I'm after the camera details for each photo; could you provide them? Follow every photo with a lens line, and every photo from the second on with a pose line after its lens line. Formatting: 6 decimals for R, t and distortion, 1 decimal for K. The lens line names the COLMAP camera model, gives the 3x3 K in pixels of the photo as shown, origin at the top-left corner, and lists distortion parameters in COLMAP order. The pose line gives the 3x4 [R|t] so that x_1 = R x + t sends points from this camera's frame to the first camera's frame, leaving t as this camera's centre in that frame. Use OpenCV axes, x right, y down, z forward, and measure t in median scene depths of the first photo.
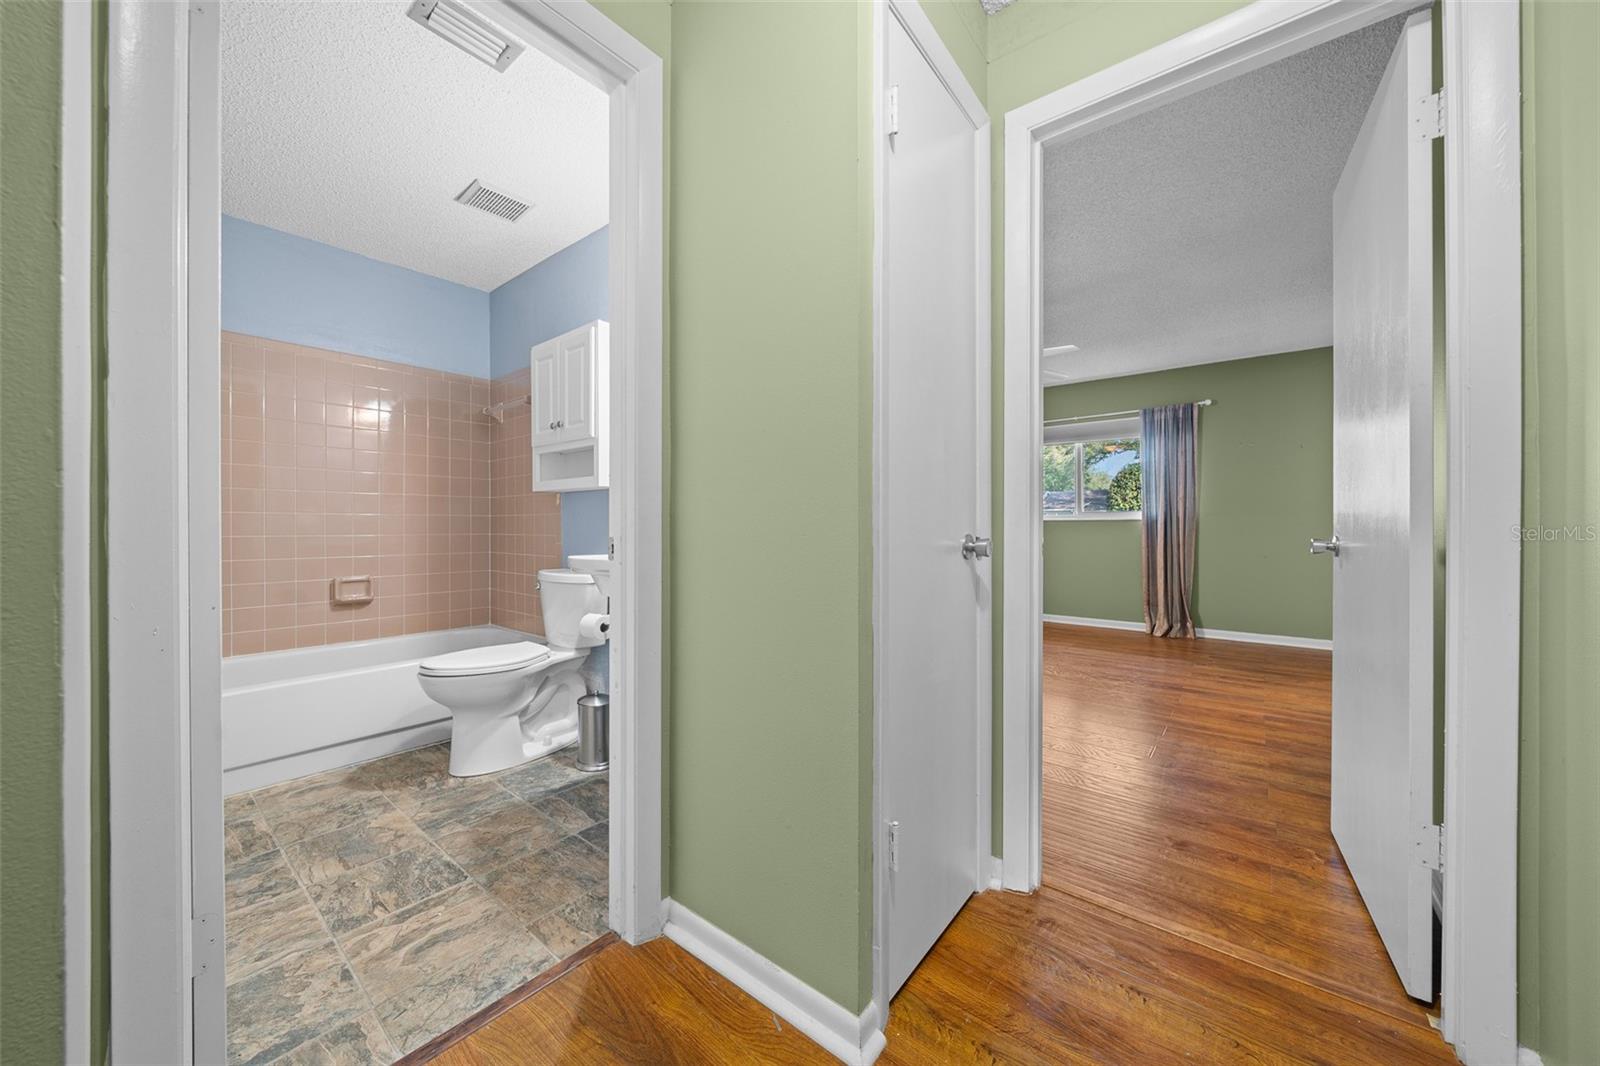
lens RADIAL K [[550.6, 0, 788.6], [0, 550.6, 528.3], [0, 0, 1]] dist [-0.001768, 0.000115]
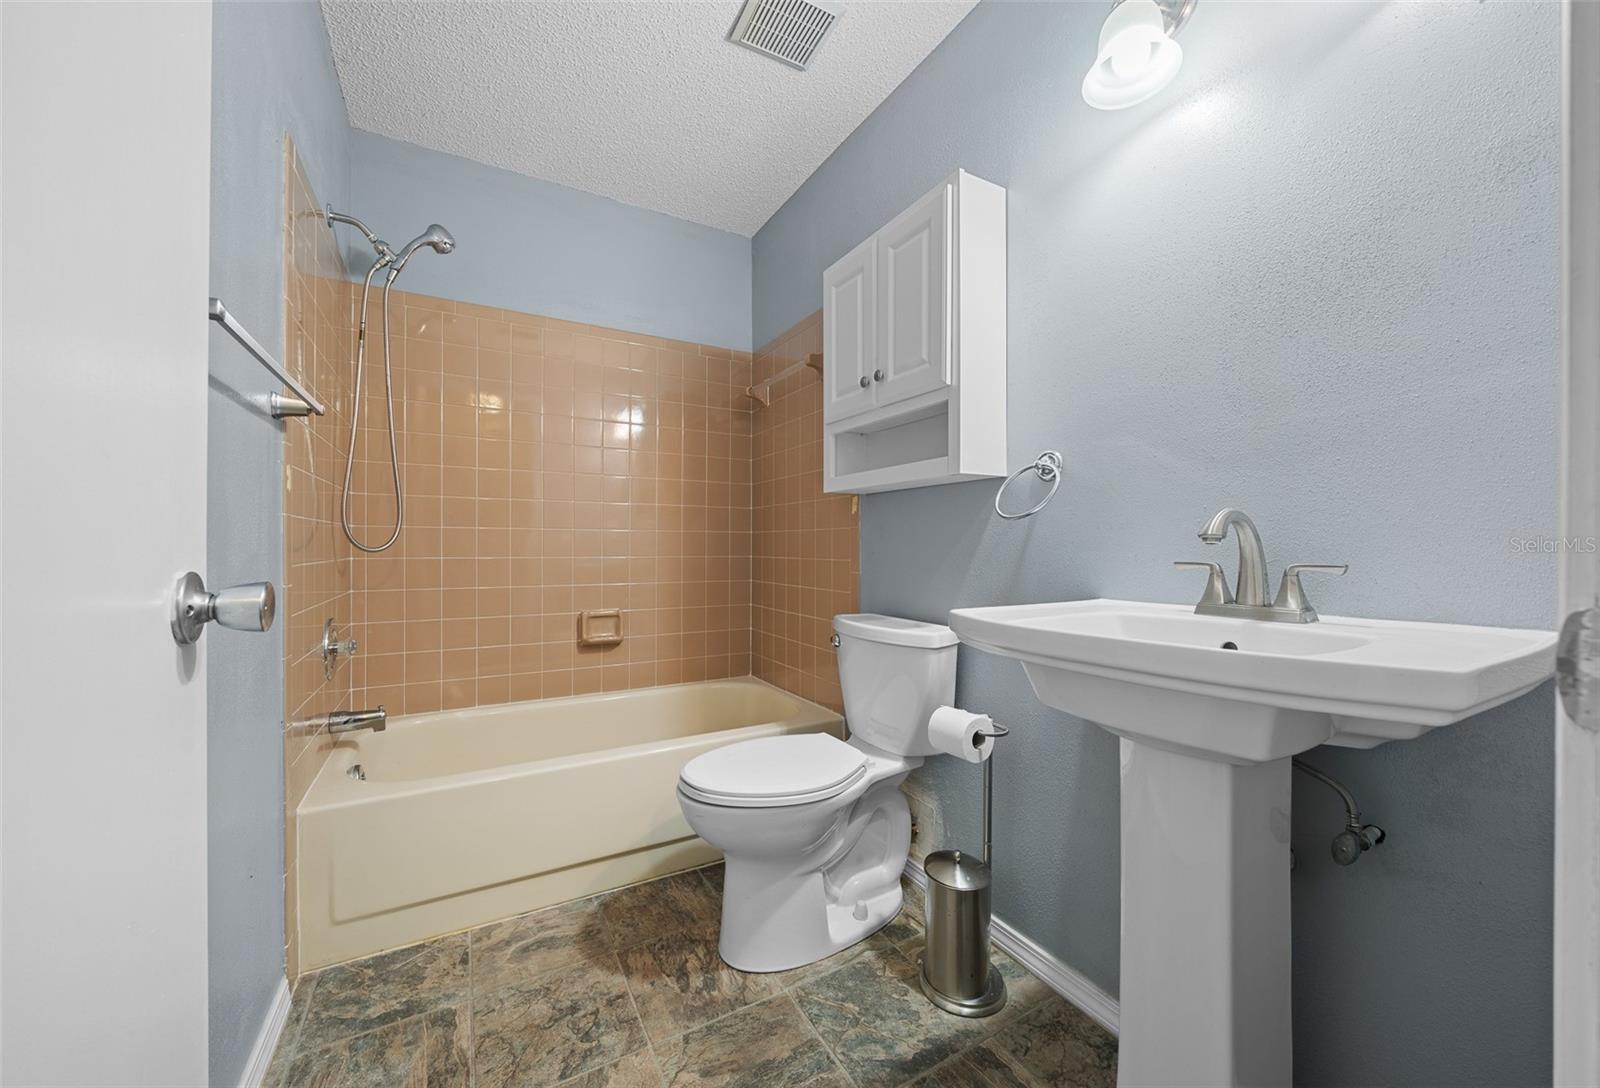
lens RADIAL K [[559.5, 0, 781.0], [0, 559.5, 547.3], [0, 0, 1]] dist [-0.006159, -0.000035]
pose [[0.926518, 0.003751, -0.376233, -0.297175], [-0.003714, 0.999993, 0.000824, -0.003469], [0.376233, 0.000634, 0.926525, 0.416662]]
